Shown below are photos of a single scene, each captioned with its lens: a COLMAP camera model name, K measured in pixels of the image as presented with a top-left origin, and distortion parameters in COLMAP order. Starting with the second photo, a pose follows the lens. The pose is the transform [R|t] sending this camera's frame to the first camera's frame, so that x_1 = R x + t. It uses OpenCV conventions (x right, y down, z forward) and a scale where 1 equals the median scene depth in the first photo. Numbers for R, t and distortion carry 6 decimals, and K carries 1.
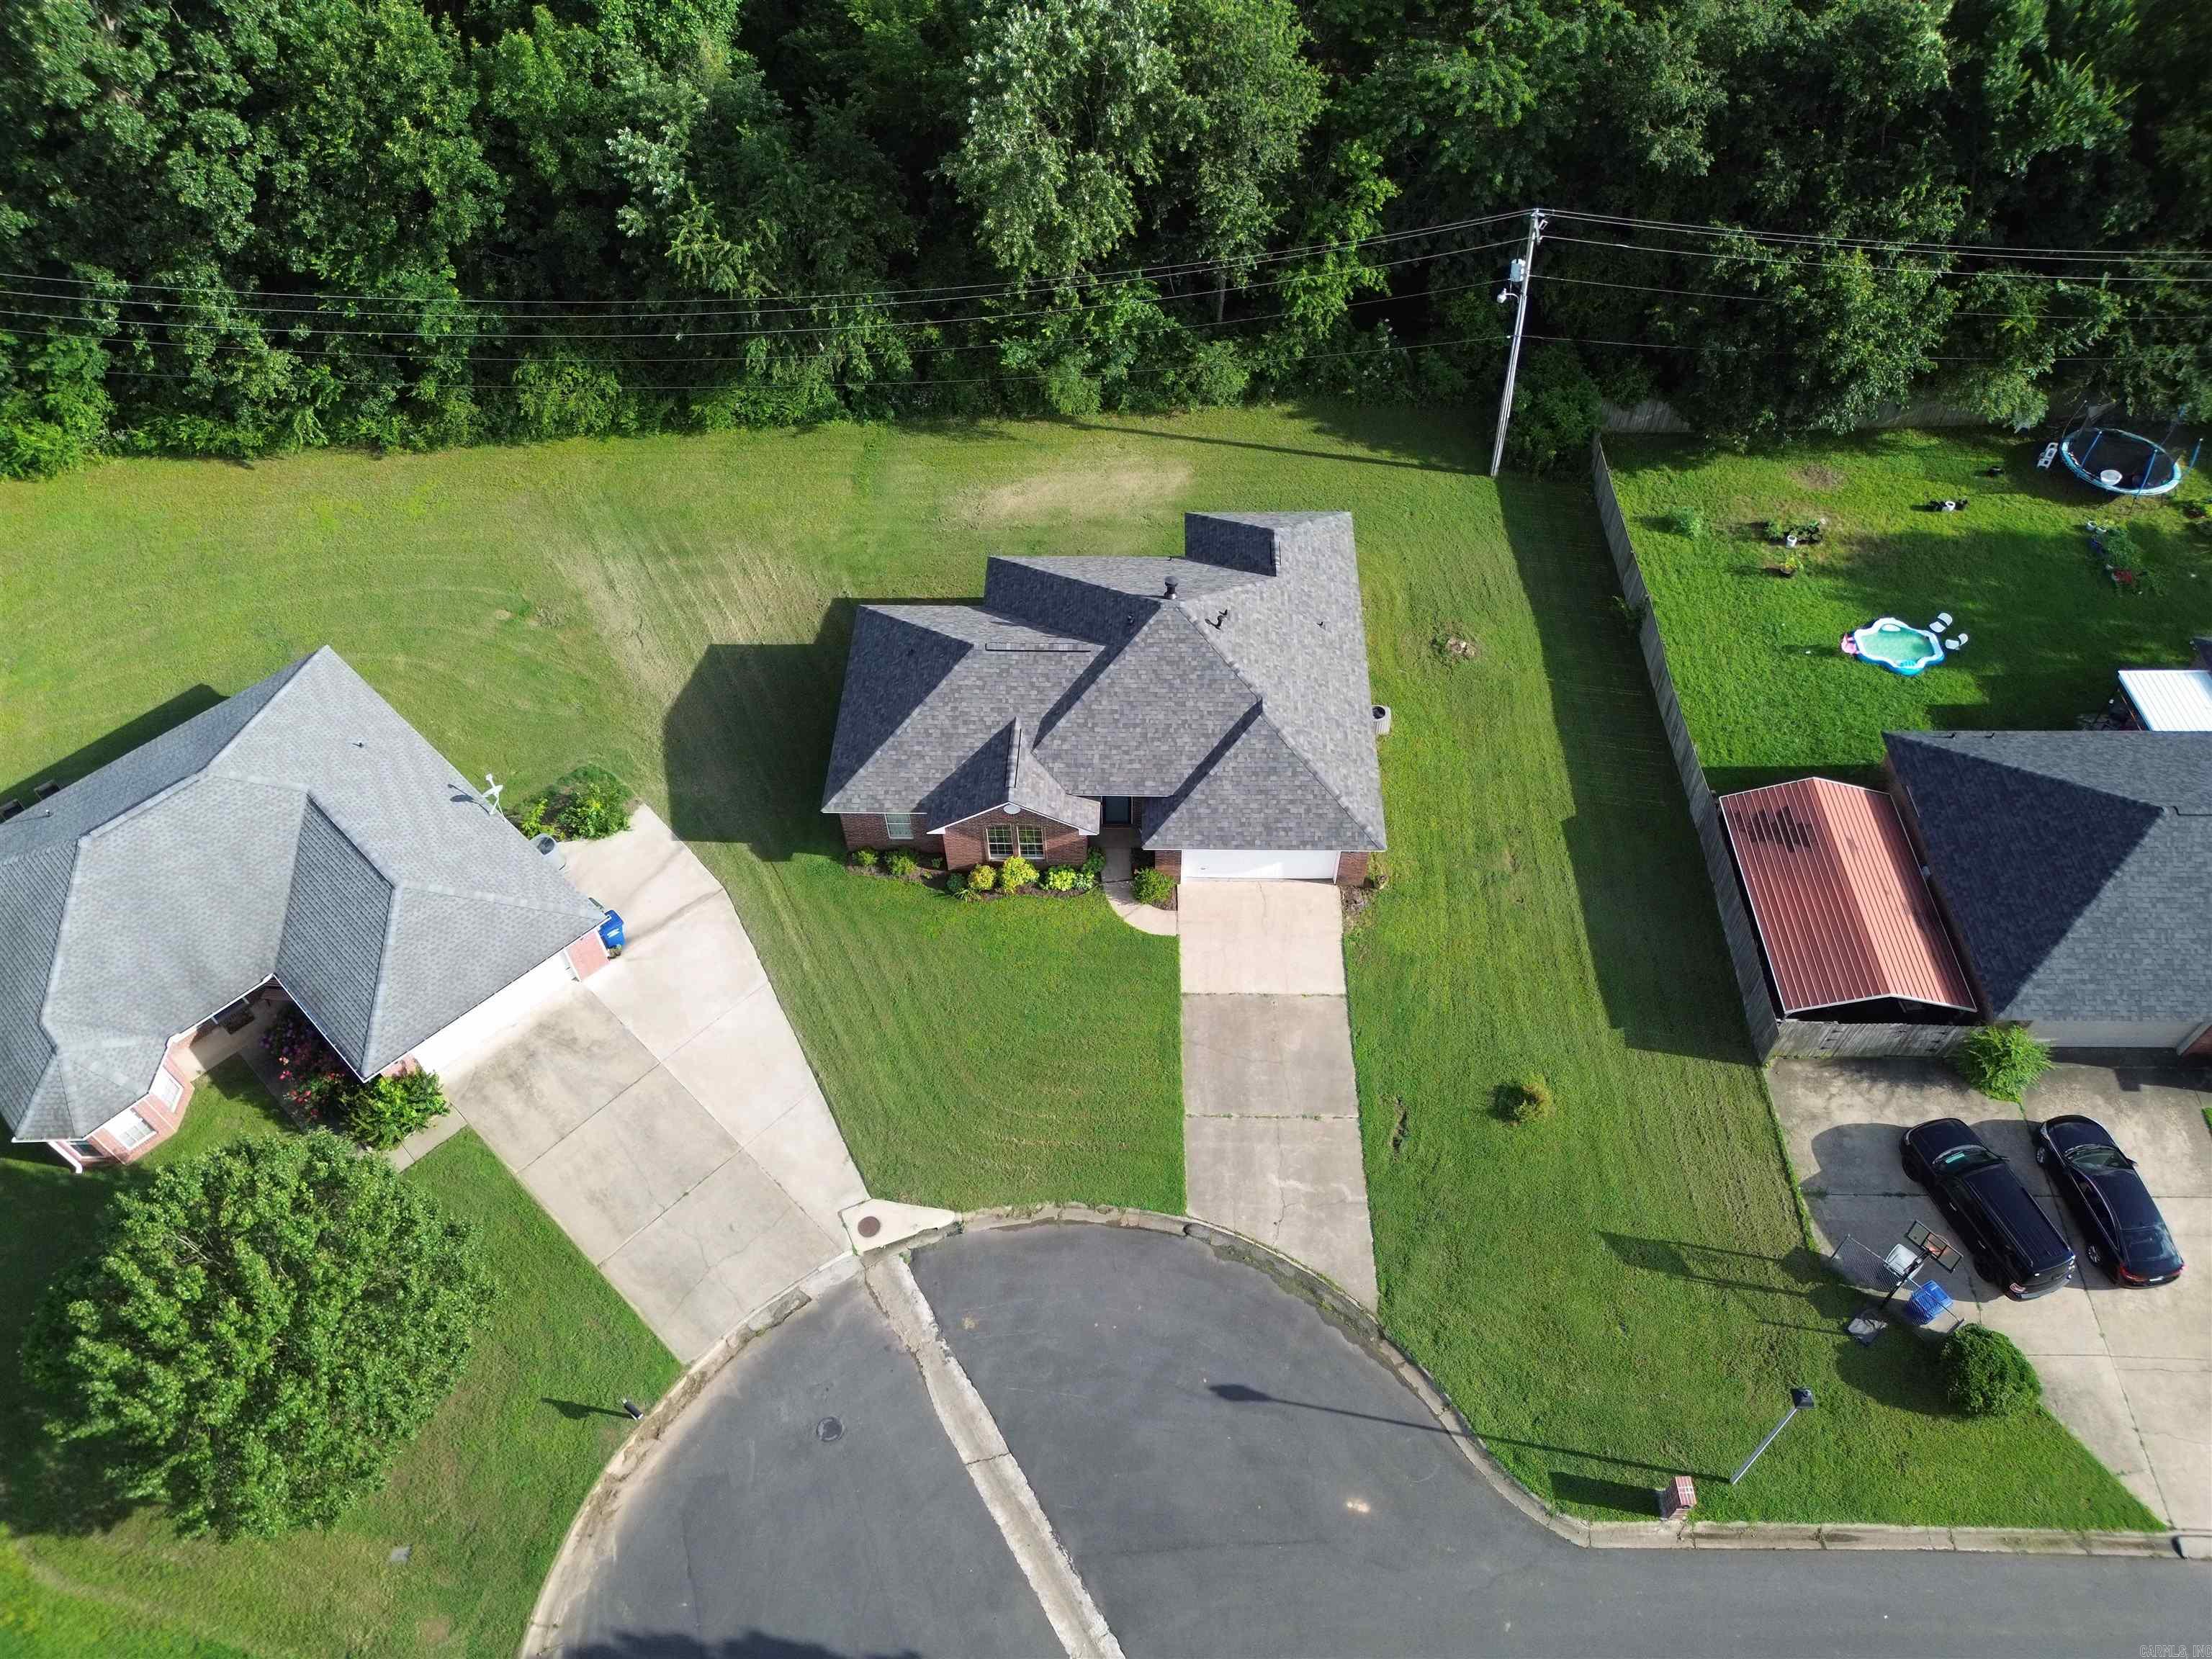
lens RADIAL K [[1551.7, 0, 1119.0], [0, 1551.7, 826.9], [0, 0, 1]] dist [0.077863, -0.081561]
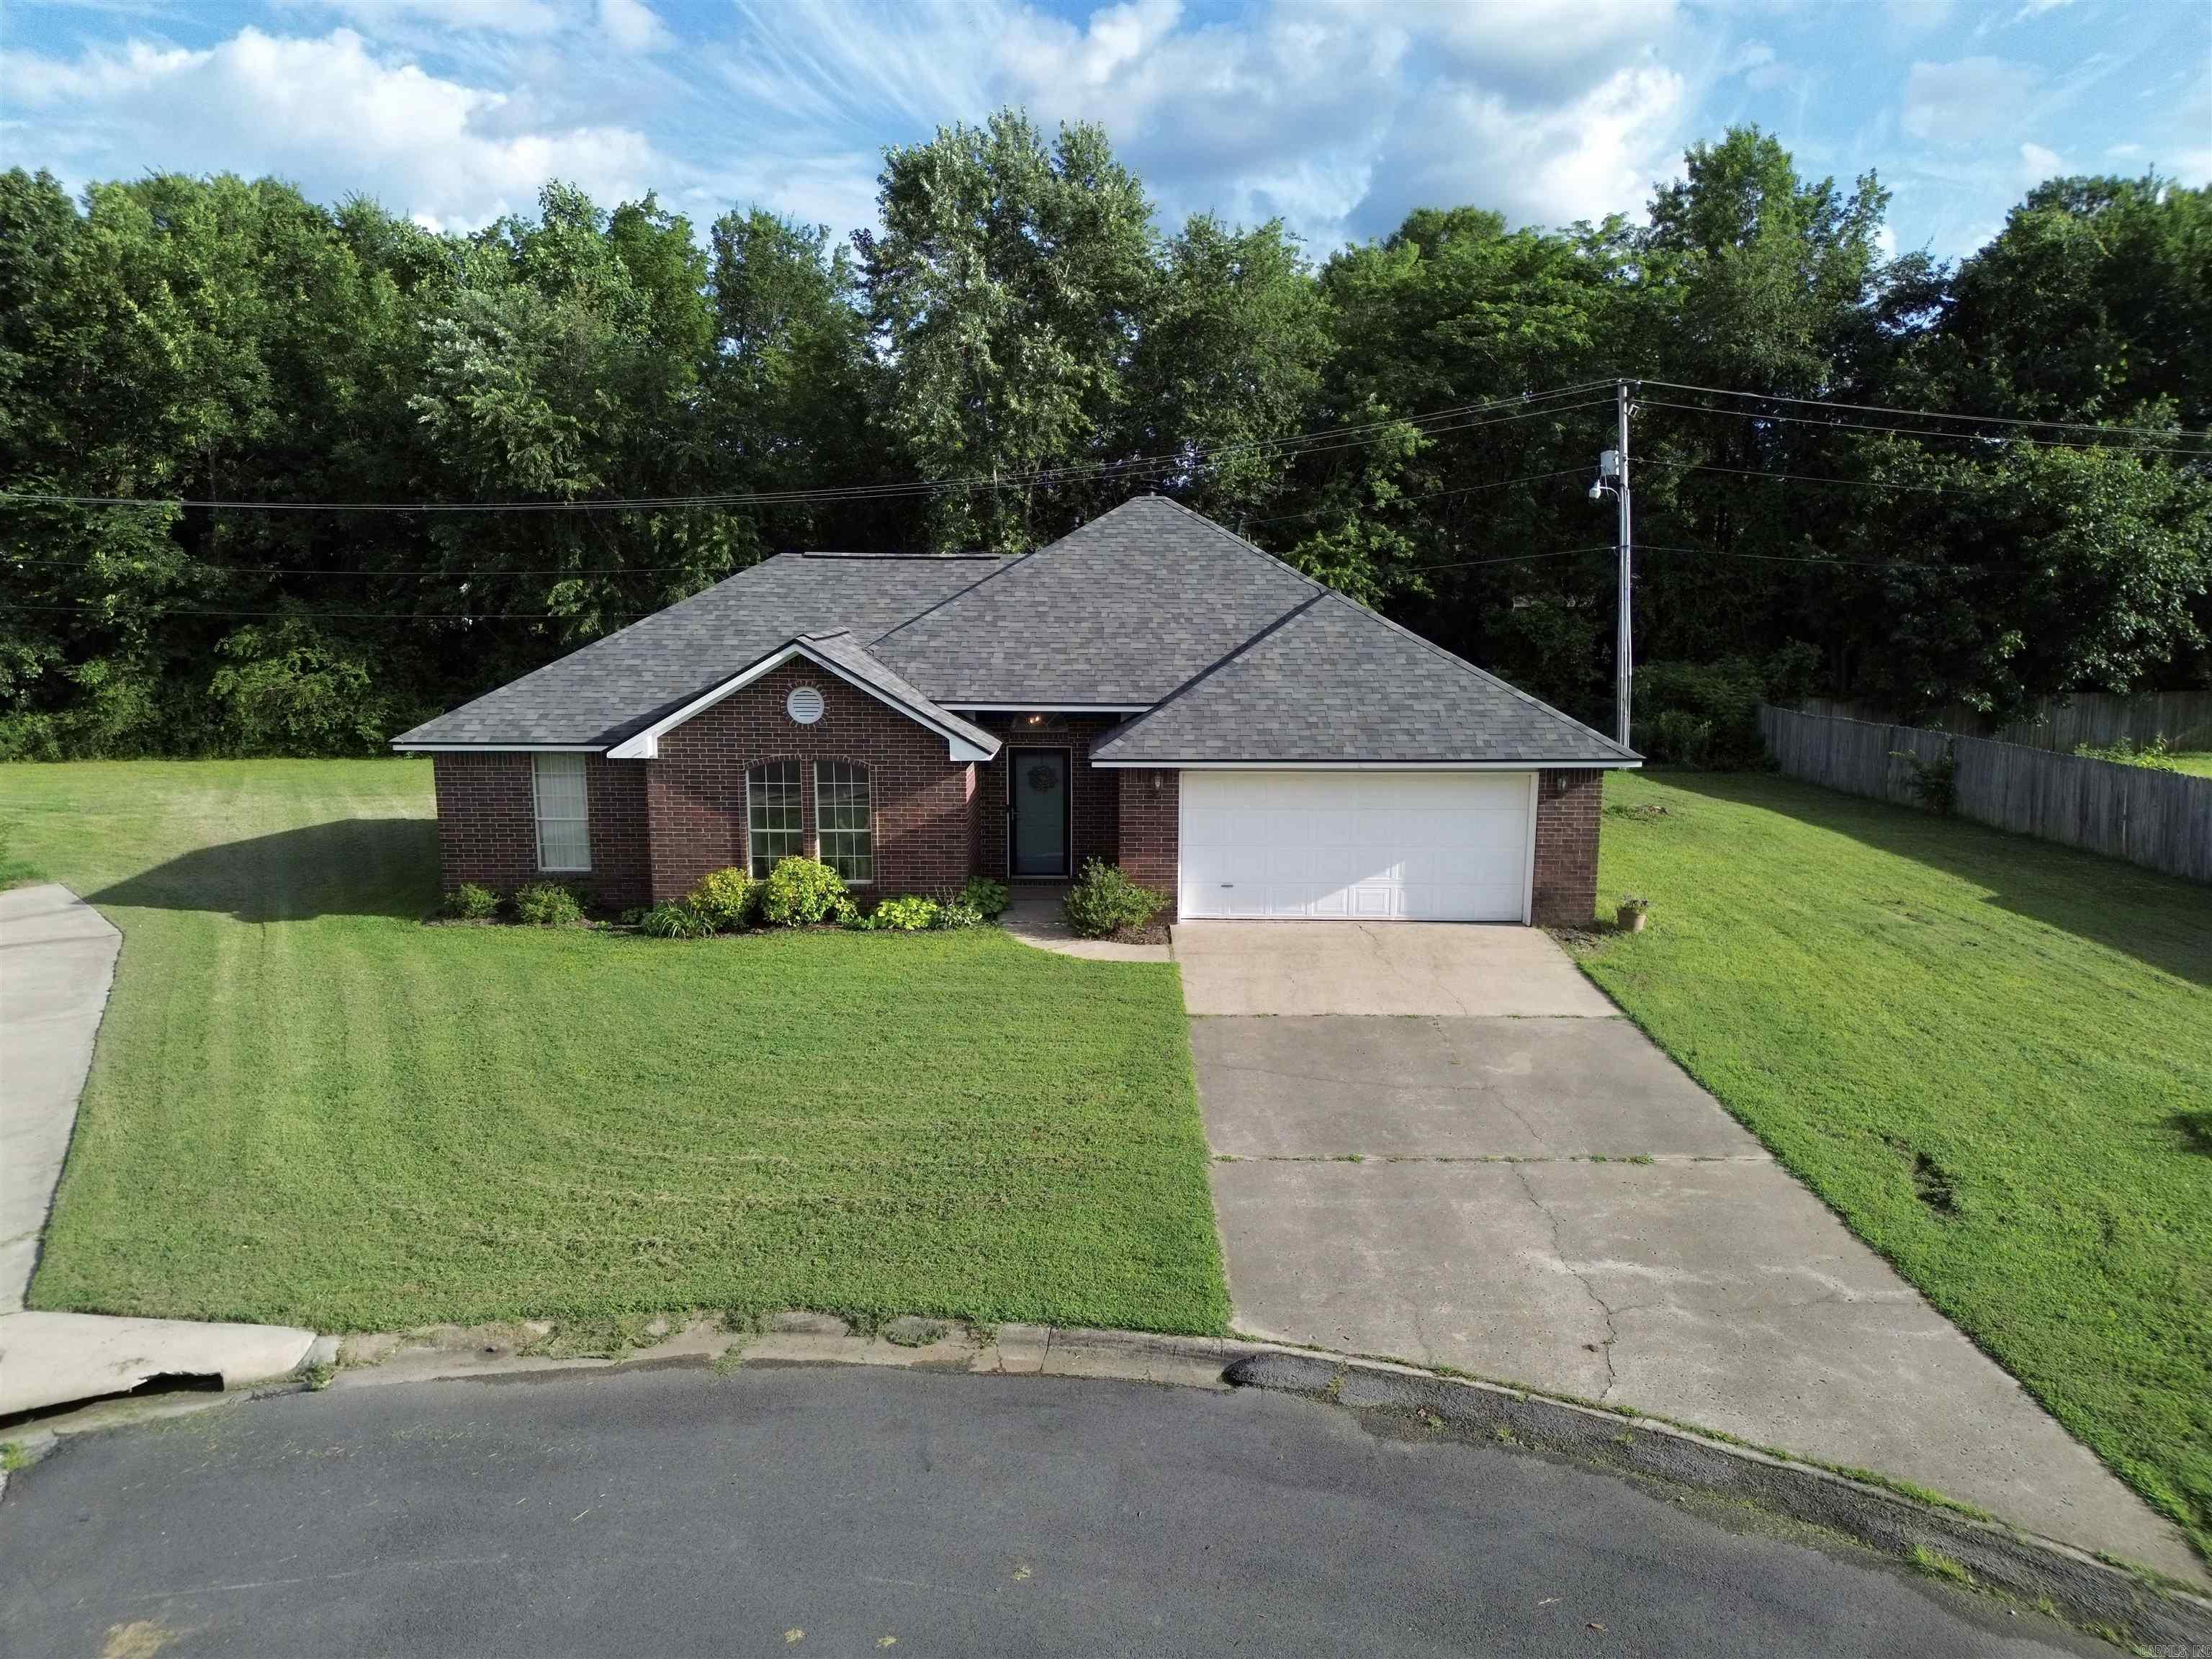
lens RADIAL K [[1552.6, 0, 1119.5], [0, 1552.6, 828.8], [0, 0, 1]] dist [0.065756, -0.060195]
pose [[0.999879, 0.011689, 0.010306, 0.020405], [-0.001922, 0.748797, -0.662797, 0.340152], [-0.015464, 0.662696, 0.748728, 0.720454]]
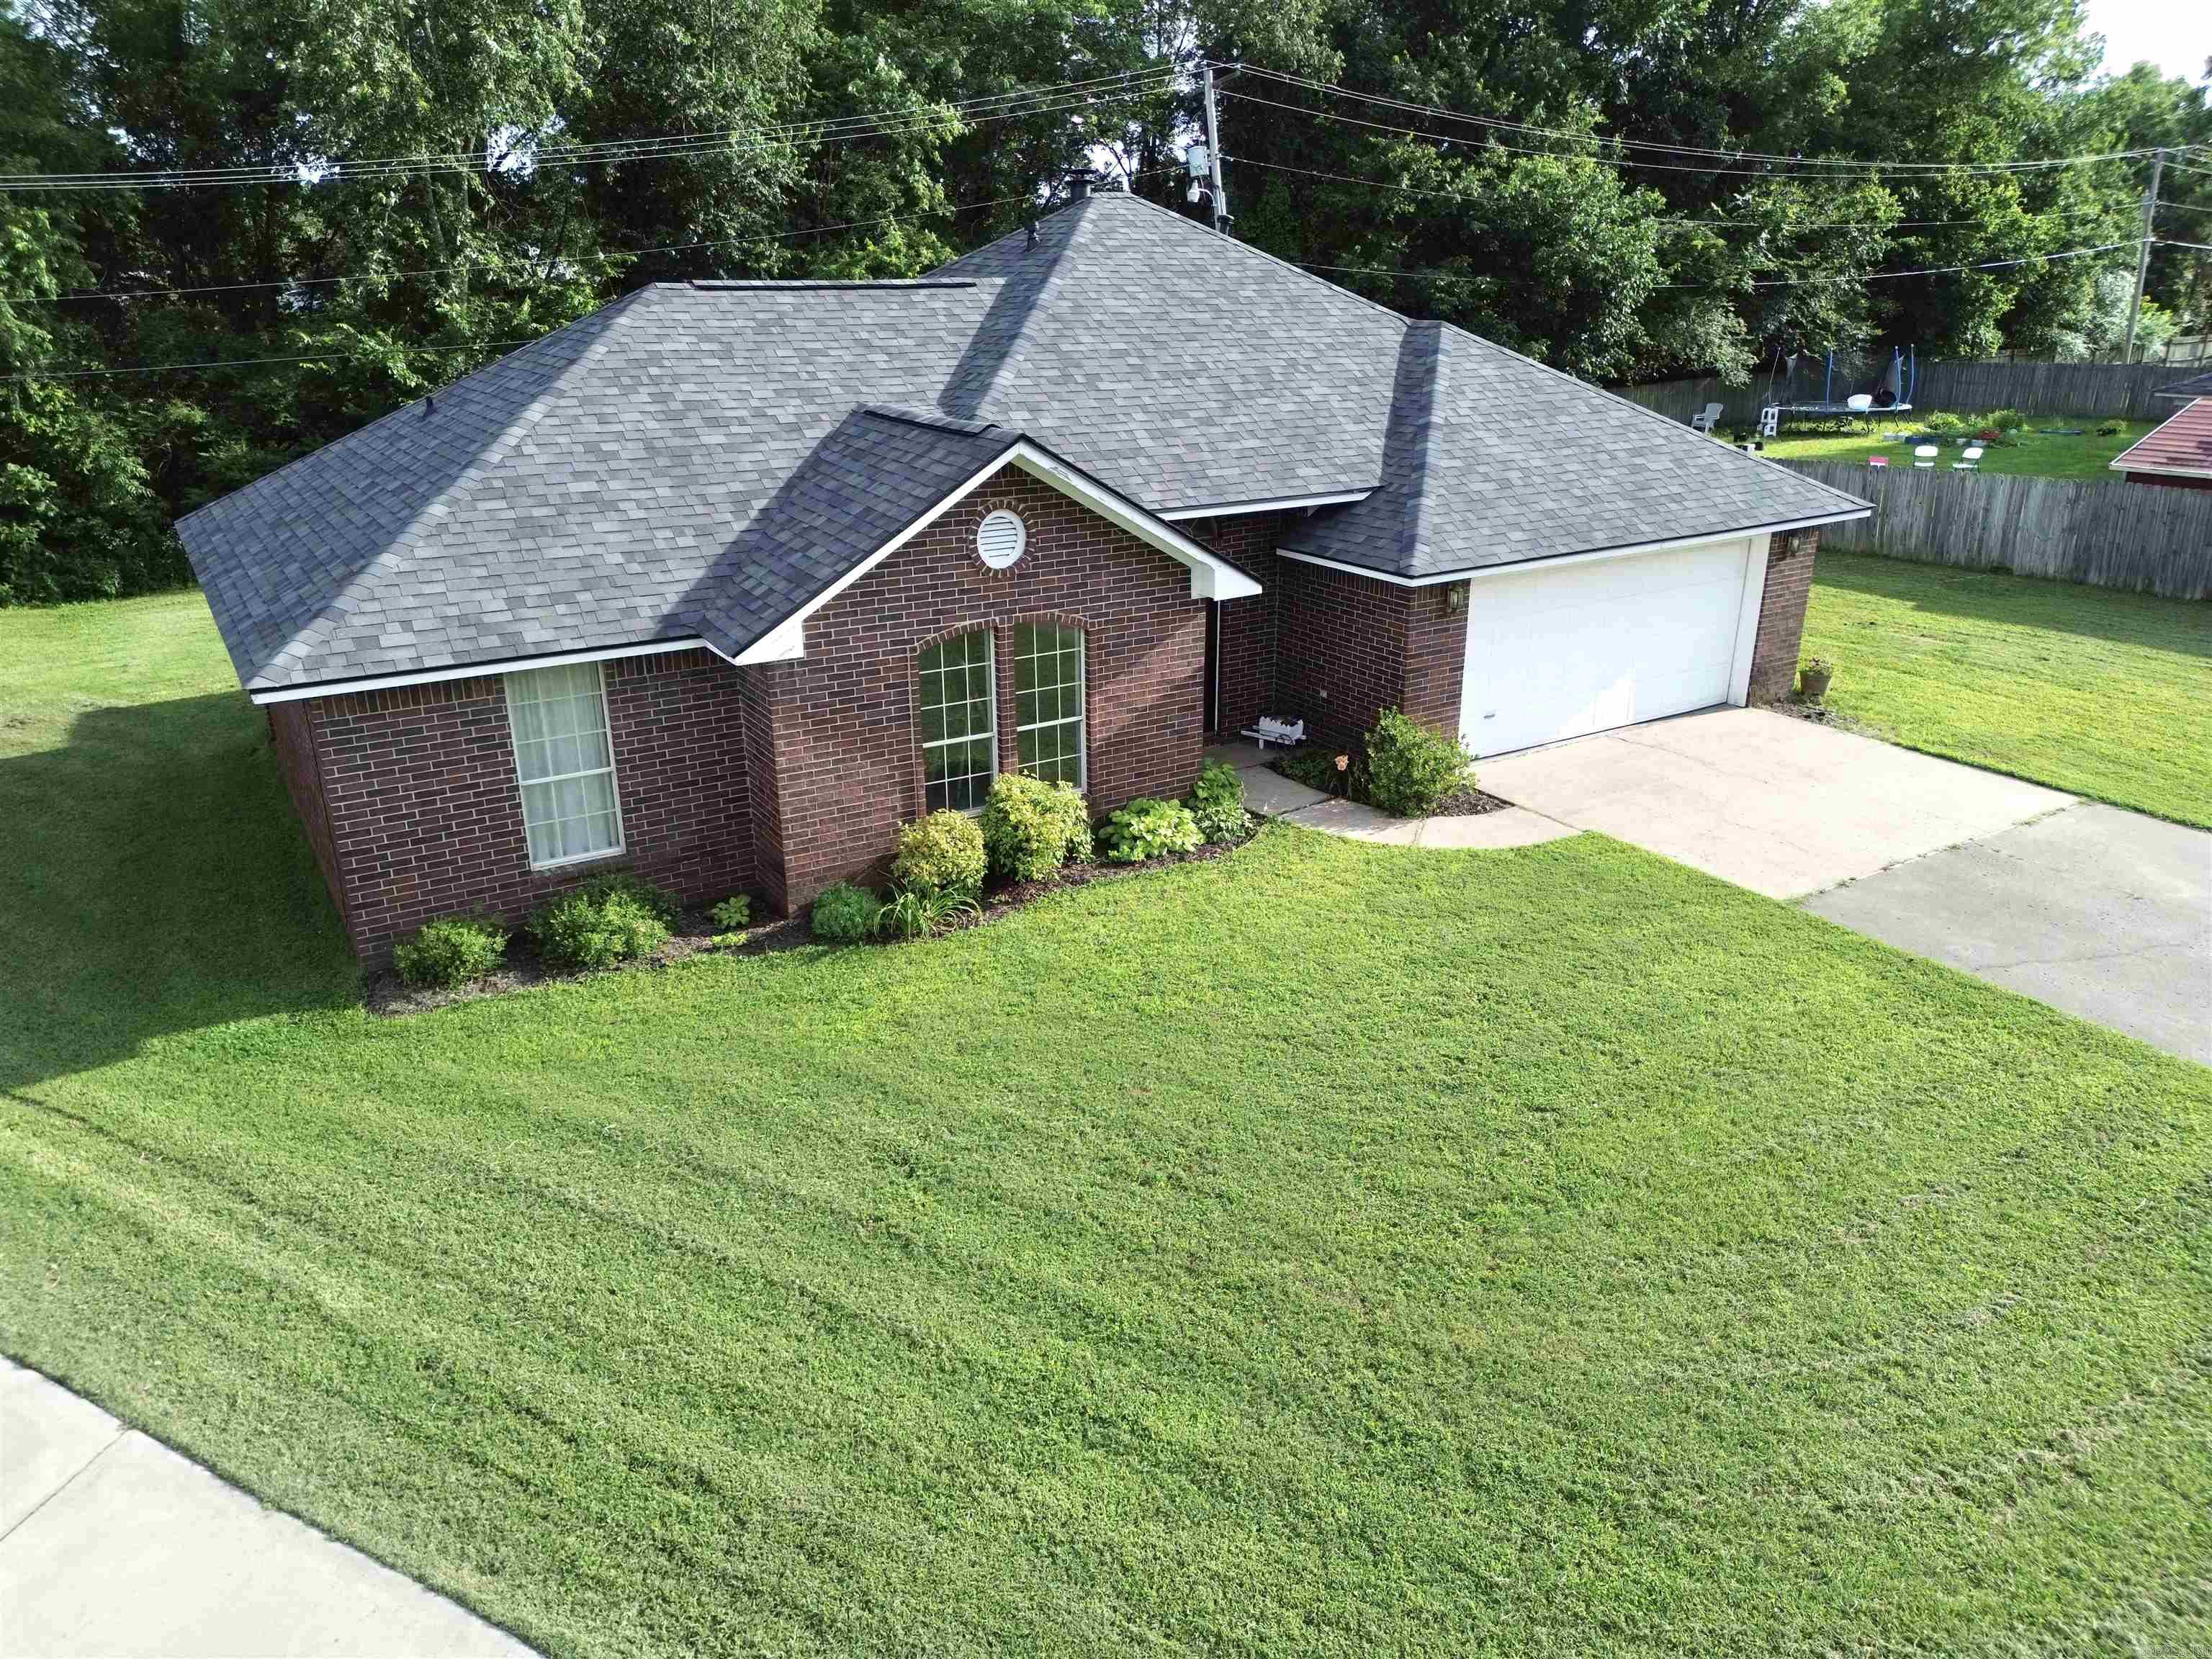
lens RADIAL K [[1552.6, 0, 1119.5], [0, 1552.6, 828.8], [0, 0, 1]] dist [0.065756, -0.060195]
pose [[0.834474, -0.182950, 0.519791, -0.225291], [0.428949, 0.807792, -0.404319, 0.170017], [-0.345914, 0.560358, 0.752558, 0.852812]]
